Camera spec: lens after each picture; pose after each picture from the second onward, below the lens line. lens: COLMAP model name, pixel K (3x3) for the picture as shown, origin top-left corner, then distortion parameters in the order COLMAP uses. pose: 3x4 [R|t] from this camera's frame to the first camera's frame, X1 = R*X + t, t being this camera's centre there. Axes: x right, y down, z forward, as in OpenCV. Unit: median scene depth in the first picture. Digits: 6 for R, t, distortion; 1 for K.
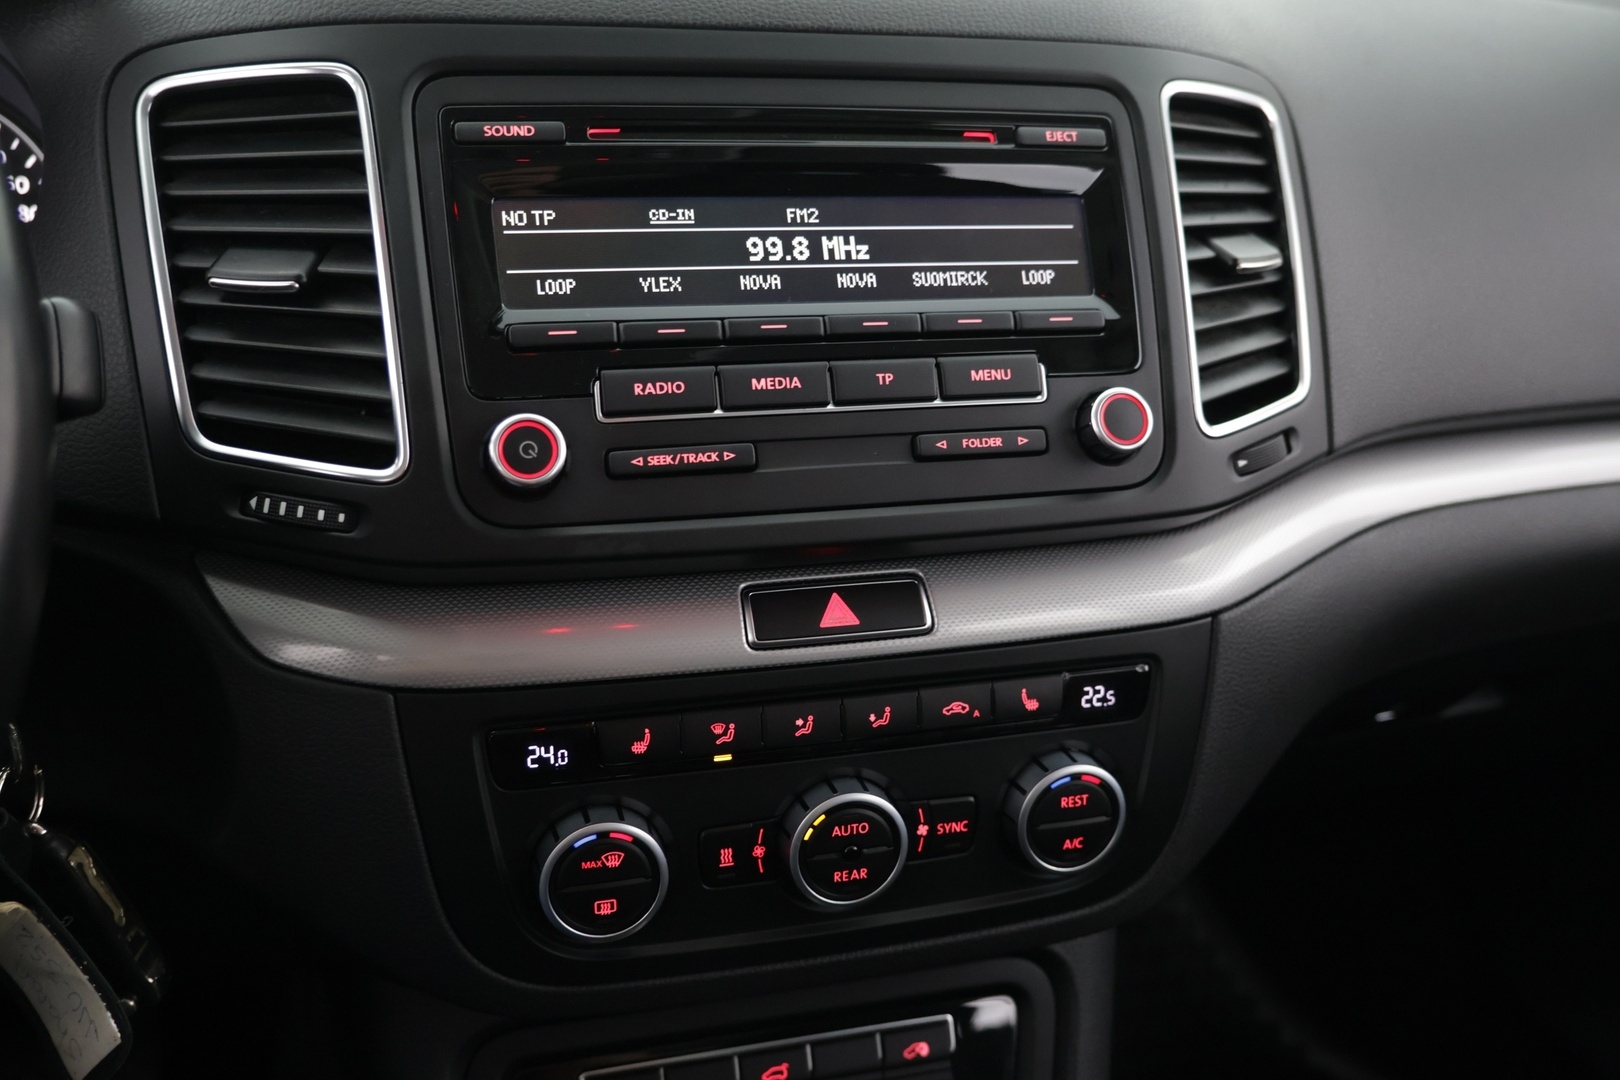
lens RADIAL K [[1453.6, 0, 819.0], [0, 1453.6, 538.6], [0, 0, 1]] dist [-0.049568, 0.052836]
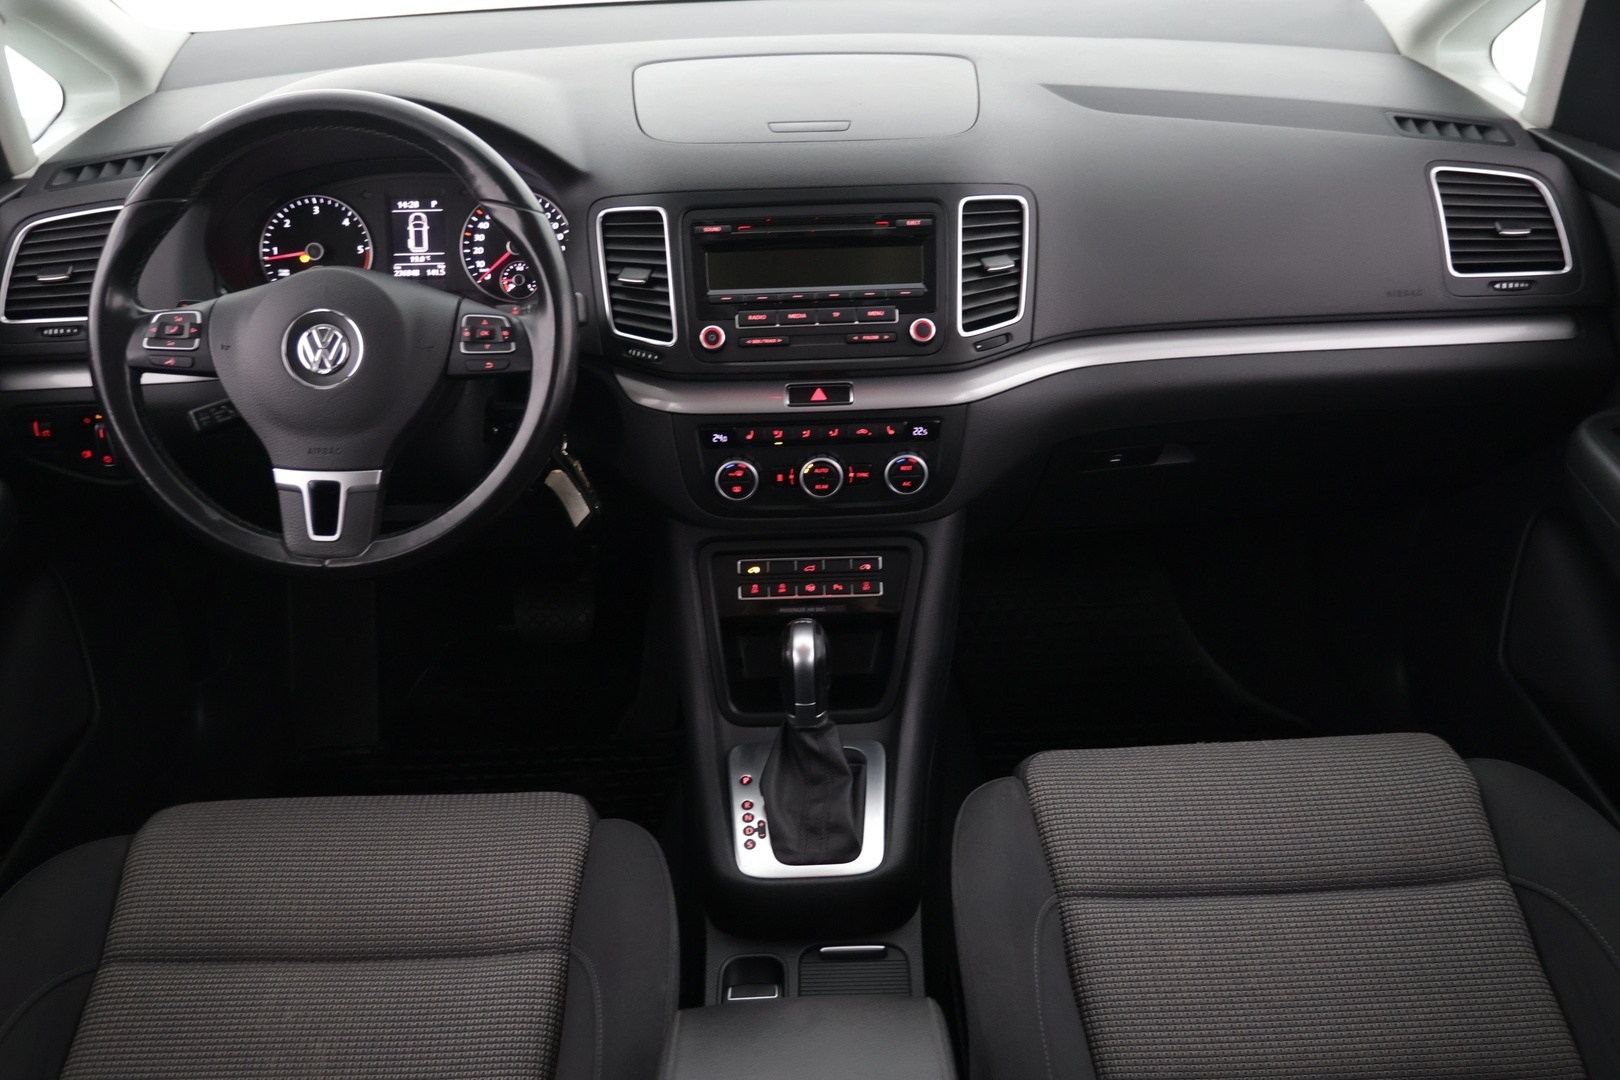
lens RADIAL K [[1359.9, 0, 807.3], [0, 1359.9, 526.9], [0, 0, 1]] dist [-0.048410, 0.044842]
pose [[0.961996, 0.068172, -0.264417, 0.732695], [-0.035202, 0.991216, 0.127485, -0.034029], [0.270785, -0.113332, 0.955945, -1.644017]]
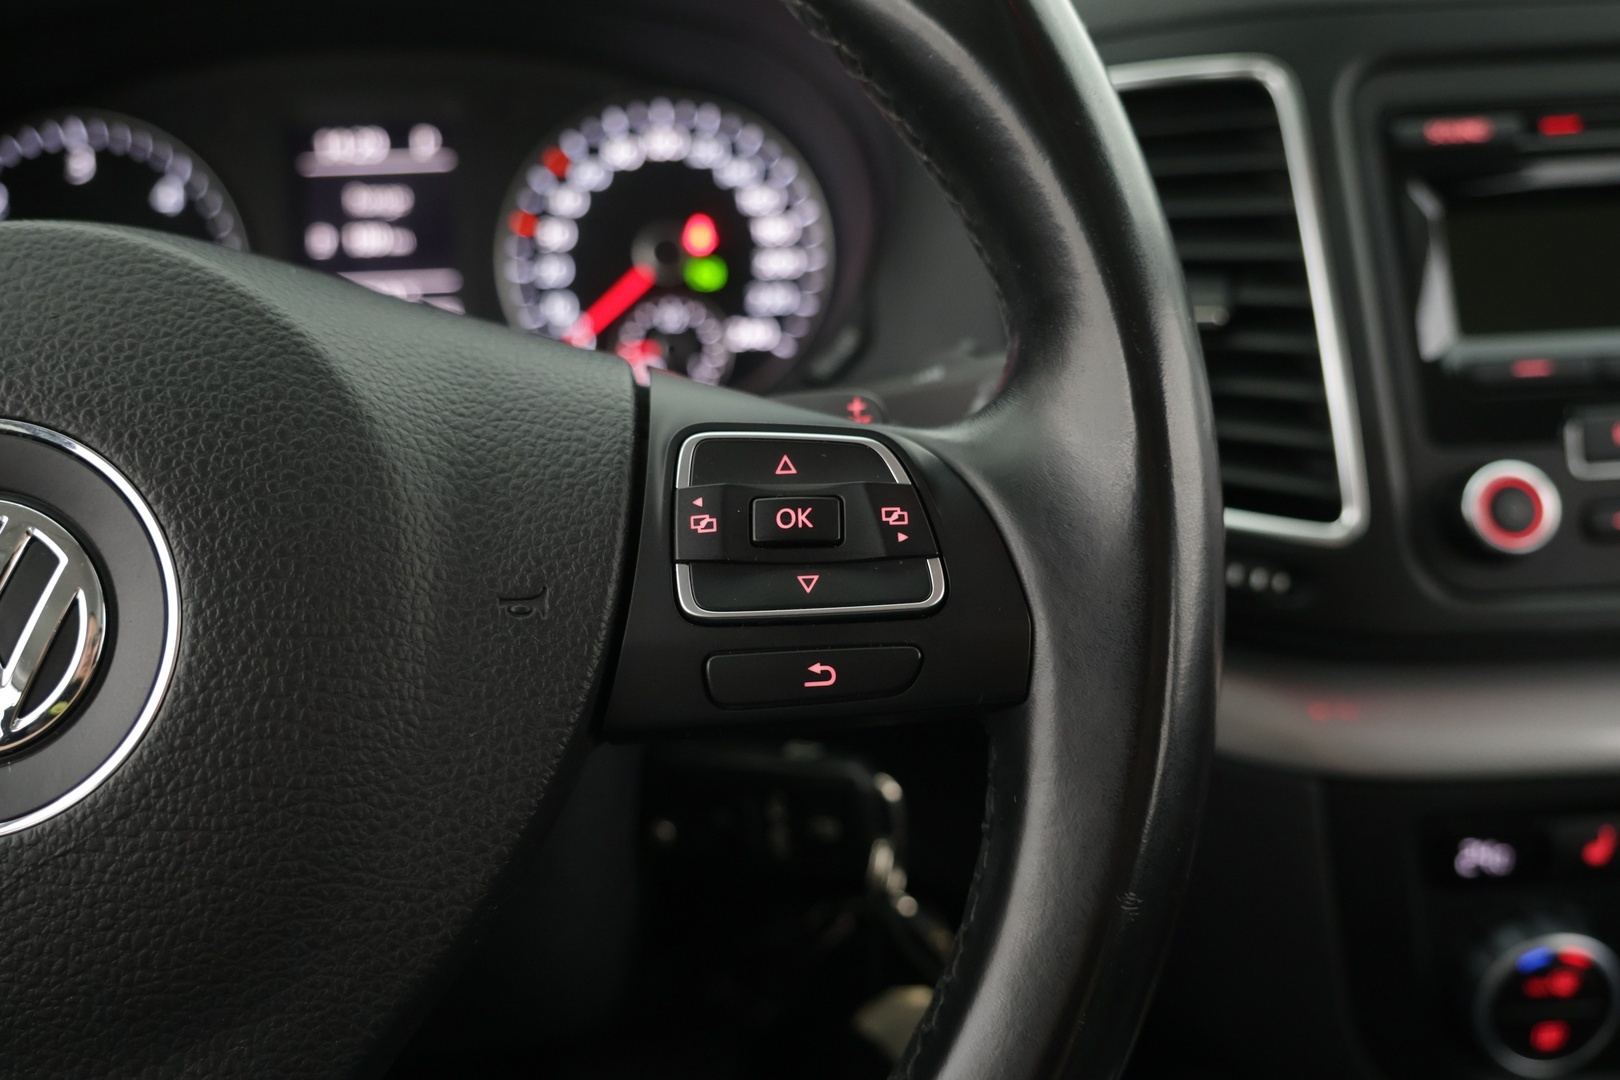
lens RADIAL K [[1506.8, 0, 807.4], [0, 1506.8, 545.7], [0, 0, 1]] dist [-0.012174, 0.000000]
pose [[0.973532, 0.016102, -0.227983, -0.368363], [-0.010780, 0.999640, 0.024567, -0.051753], [0.228297, -0.021459, 0.973355, 0.039473]]
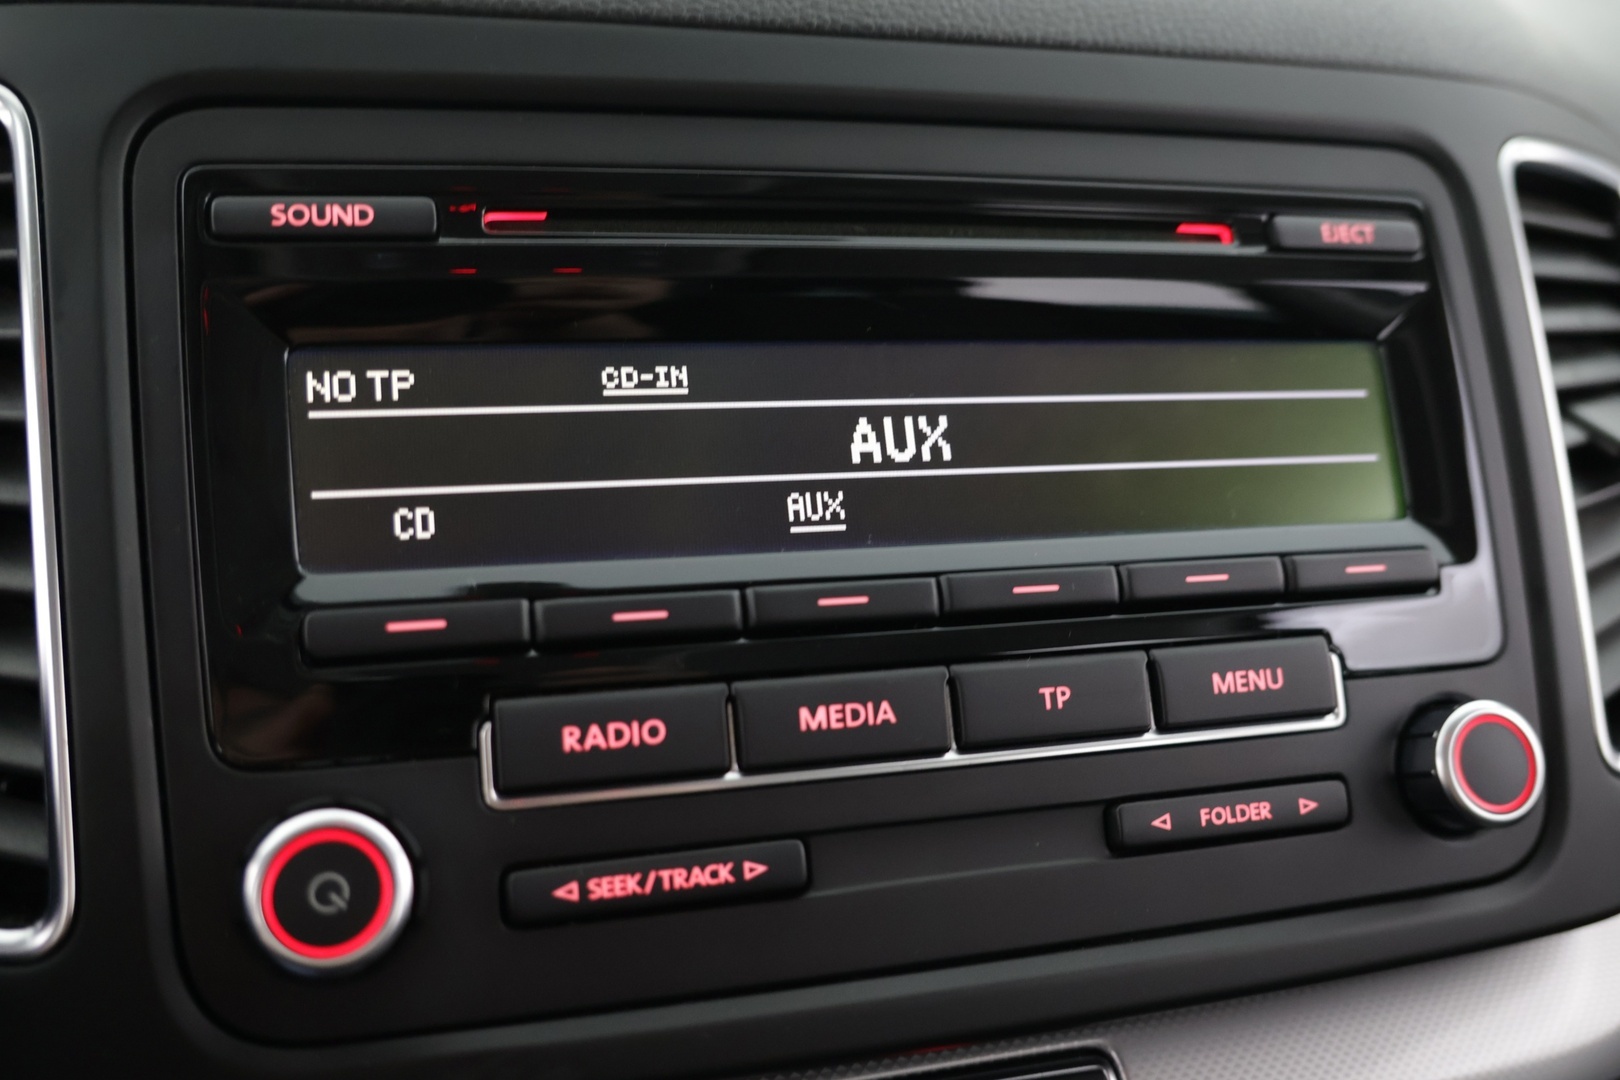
lens RADIAL K [[1453.6, 0, 809.5], [0, 1453.6, 543.7], [0, 0, 1]] dist [-0.049568, 0.052836]
pose [[0.999974, 0.006643, 0.002671, -0.043588], [-0.006487, 0.998484, -0.054651, -0.135668], [-0.003030, 0.054632, 0.998502, 0.483347]]
